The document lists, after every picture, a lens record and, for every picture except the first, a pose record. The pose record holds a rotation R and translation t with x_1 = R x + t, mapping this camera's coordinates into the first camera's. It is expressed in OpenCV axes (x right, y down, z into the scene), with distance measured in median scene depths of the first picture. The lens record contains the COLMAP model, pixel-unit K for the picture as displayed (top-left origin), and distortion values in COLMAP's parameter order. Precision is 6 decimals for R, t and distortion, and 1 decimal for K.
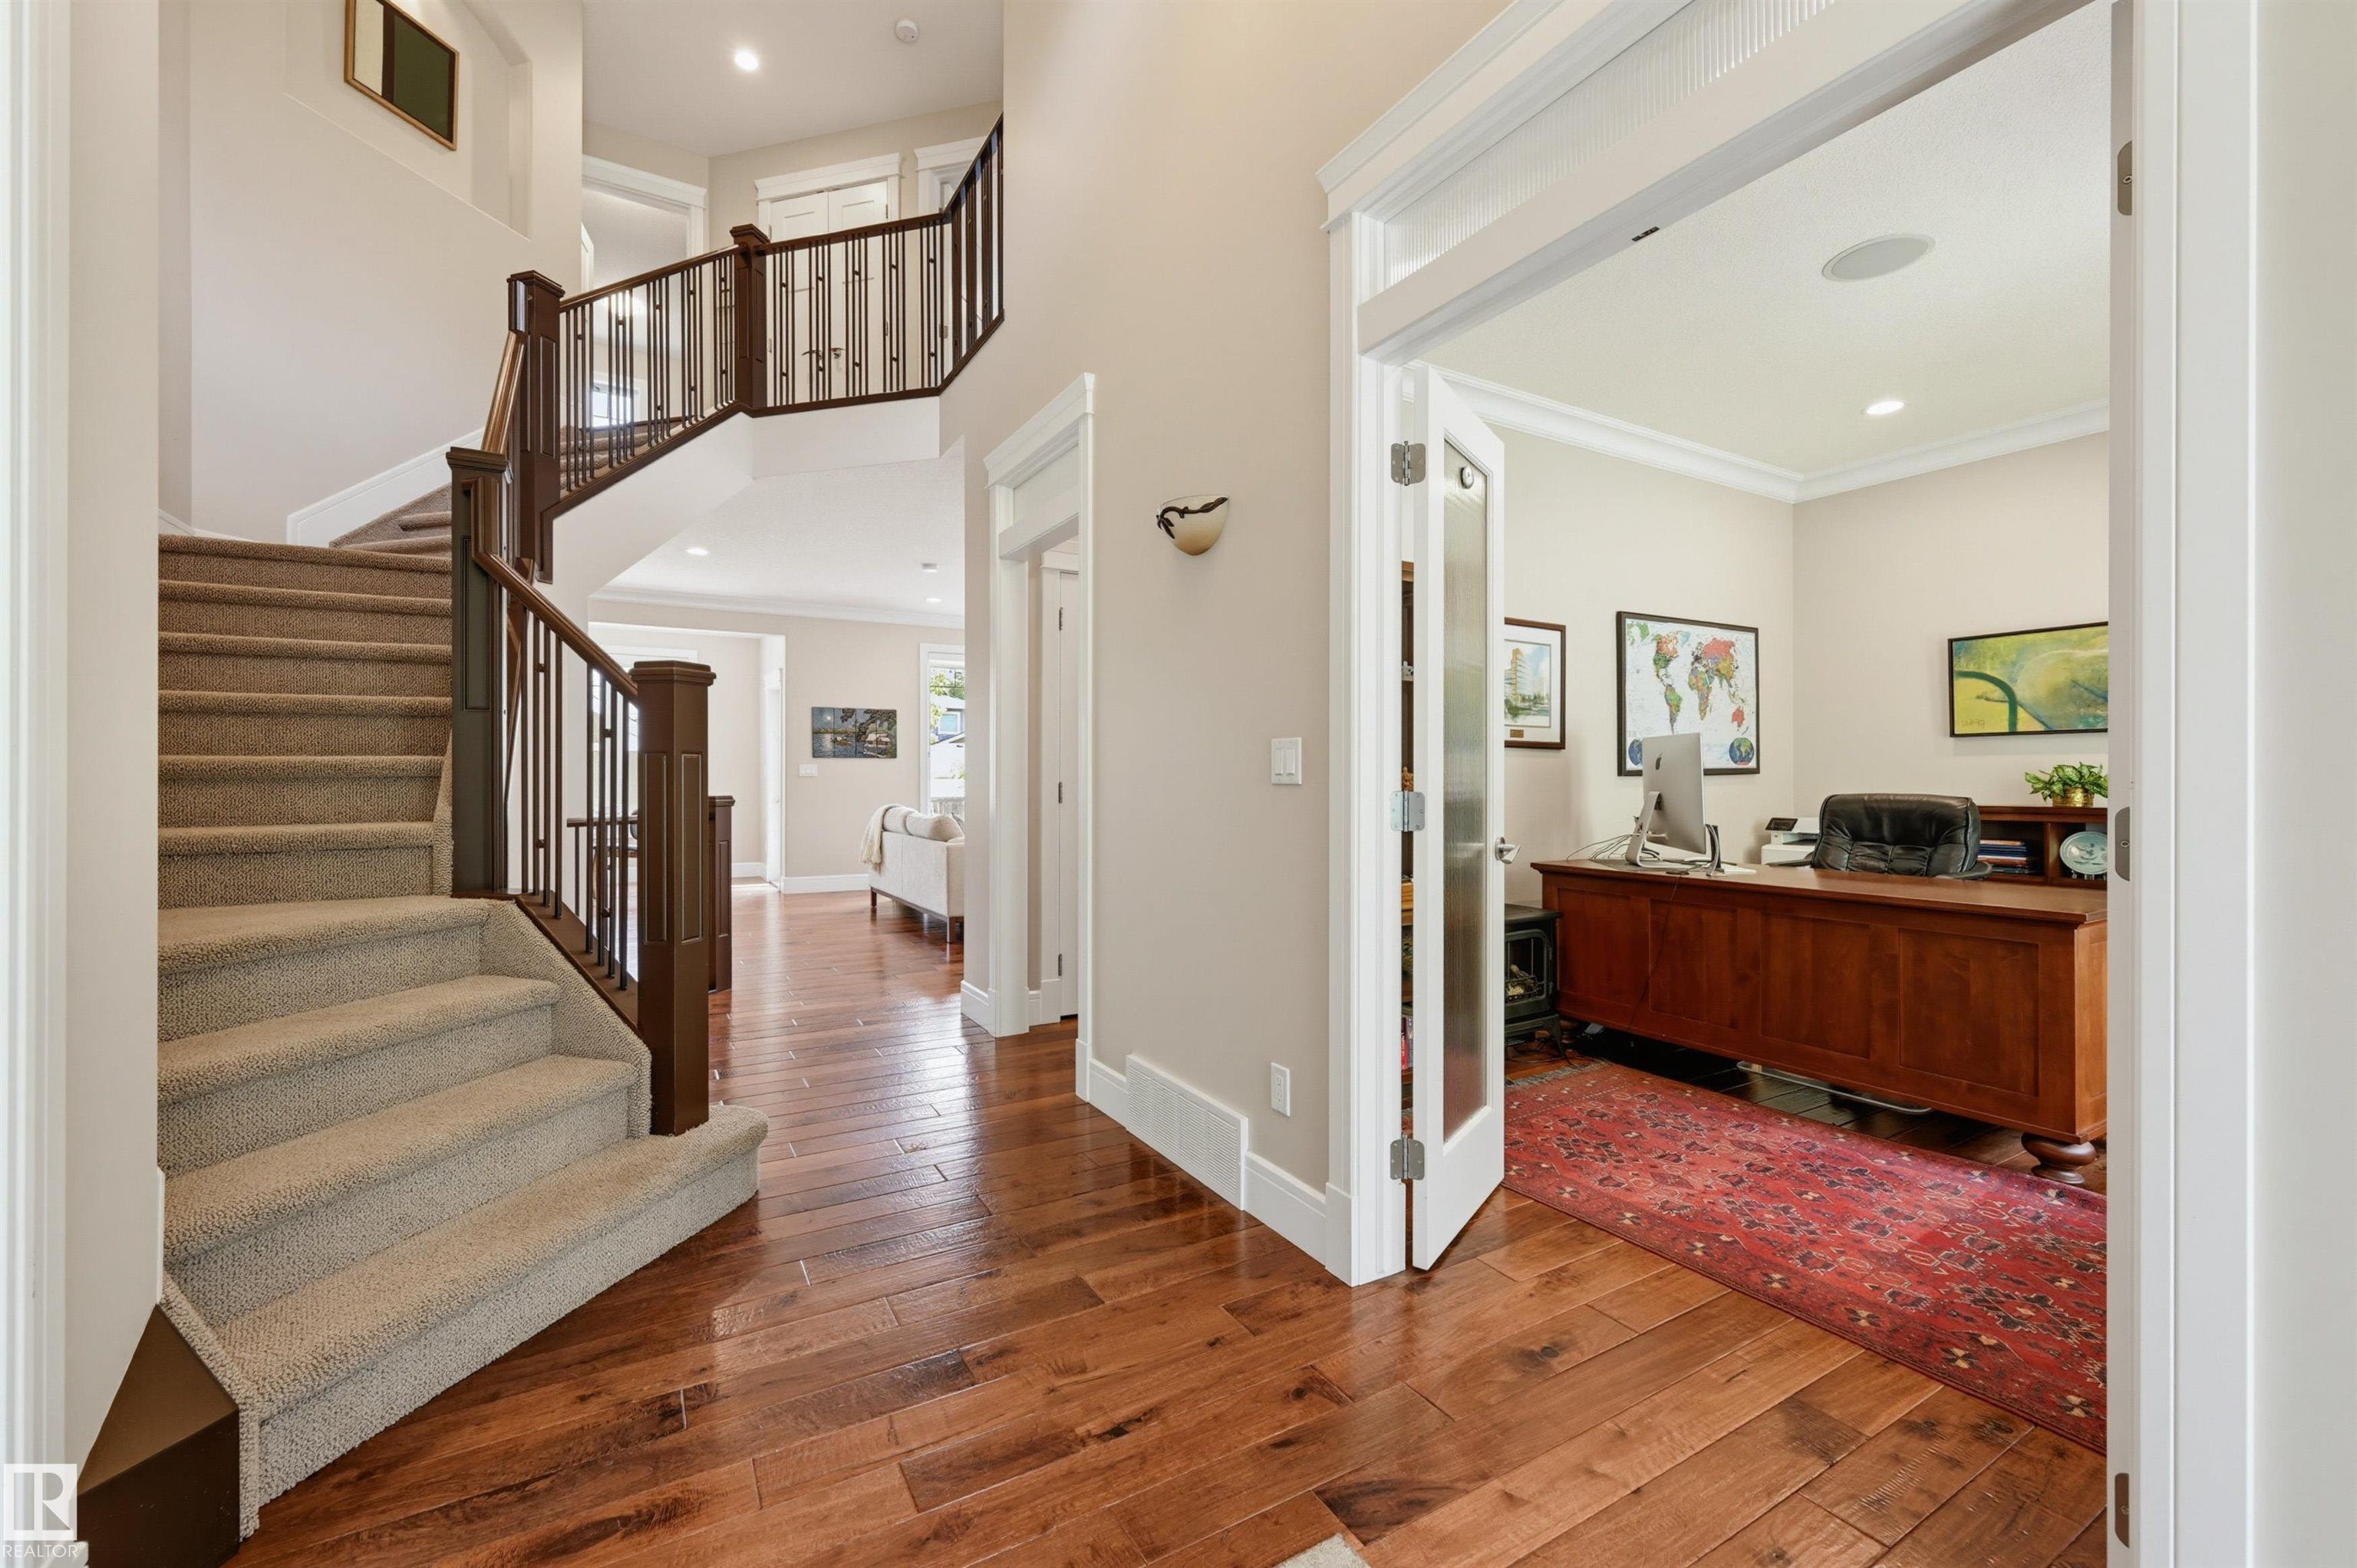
lens RADIAL K [[949.0, 0, 1168.5], [0, 949.0, 777.5], [0, 0, 1]] dist [0.001629, -0.000009]
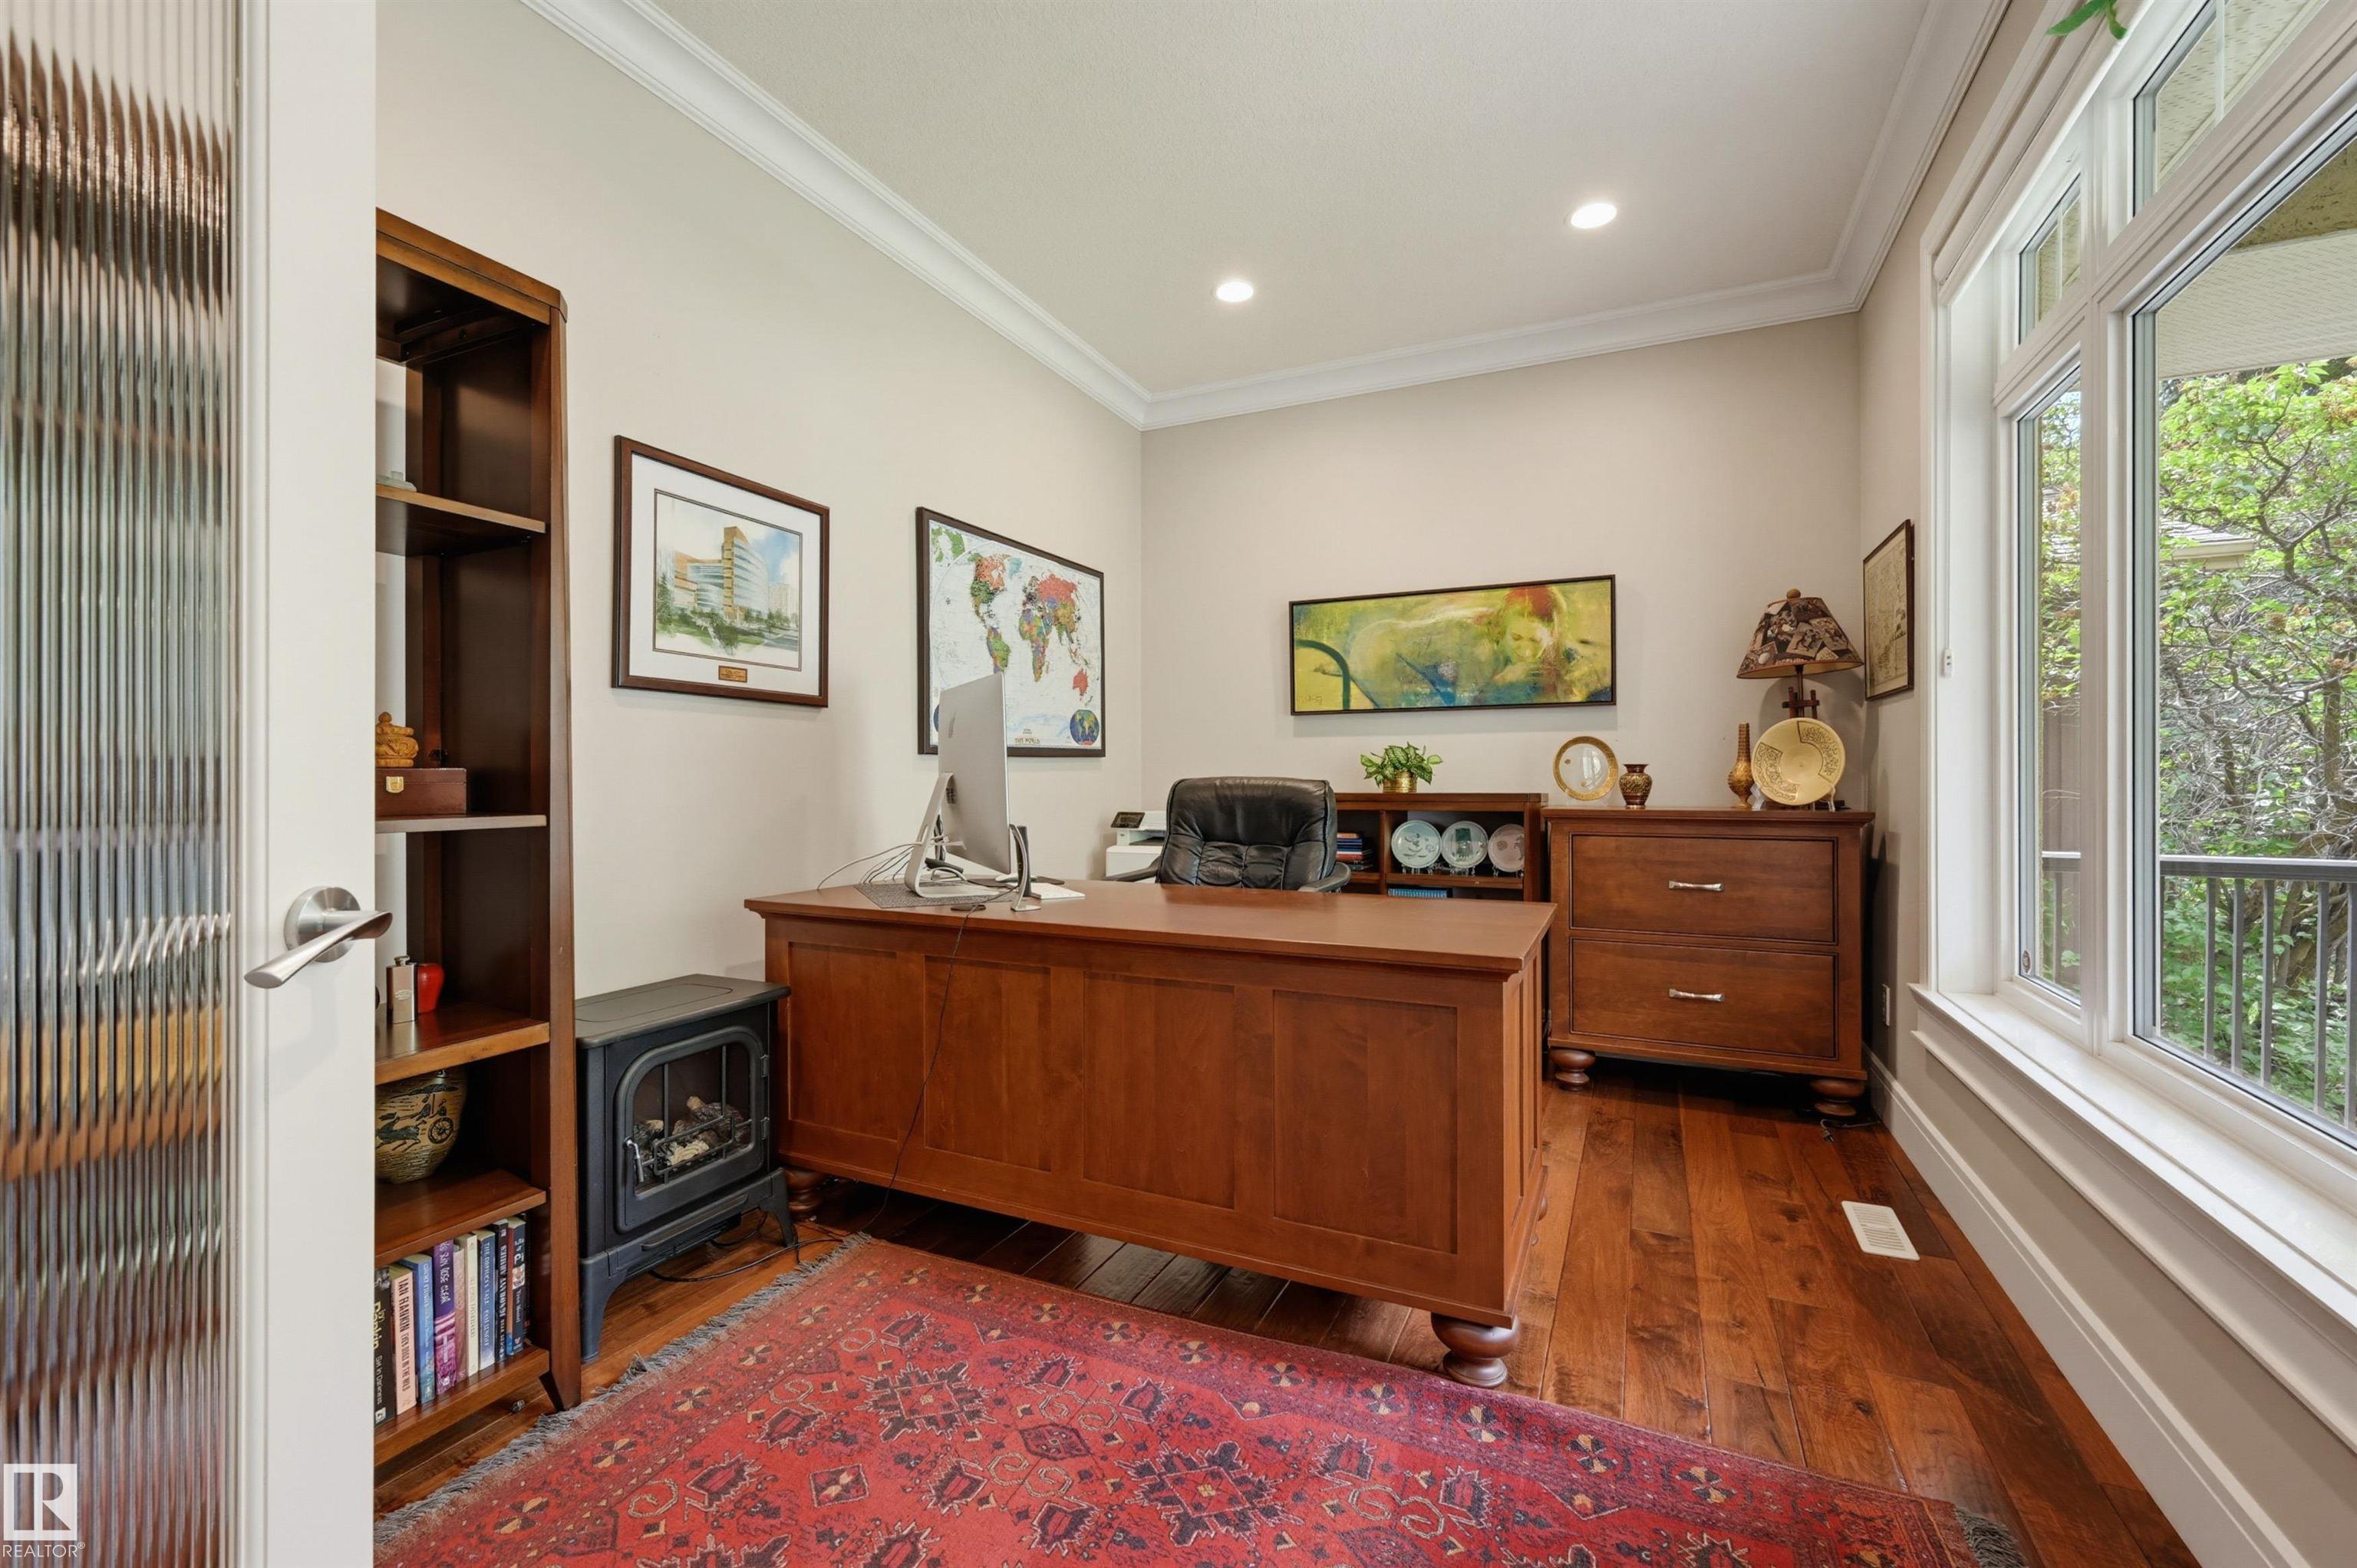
lens RADIAL K [[981.1, 0, 1156.3], [0, 981.1, 771.3], [0, 0, 1]] dist [-0.002457, -0.000137]
pose [[0.831988, 0.003575, 0.554781, 0.249362], [-0.000156, 0.999981, -0.006211, 0.016330], [-0.554793, 0.005081, 0.831973, 0.360943]]
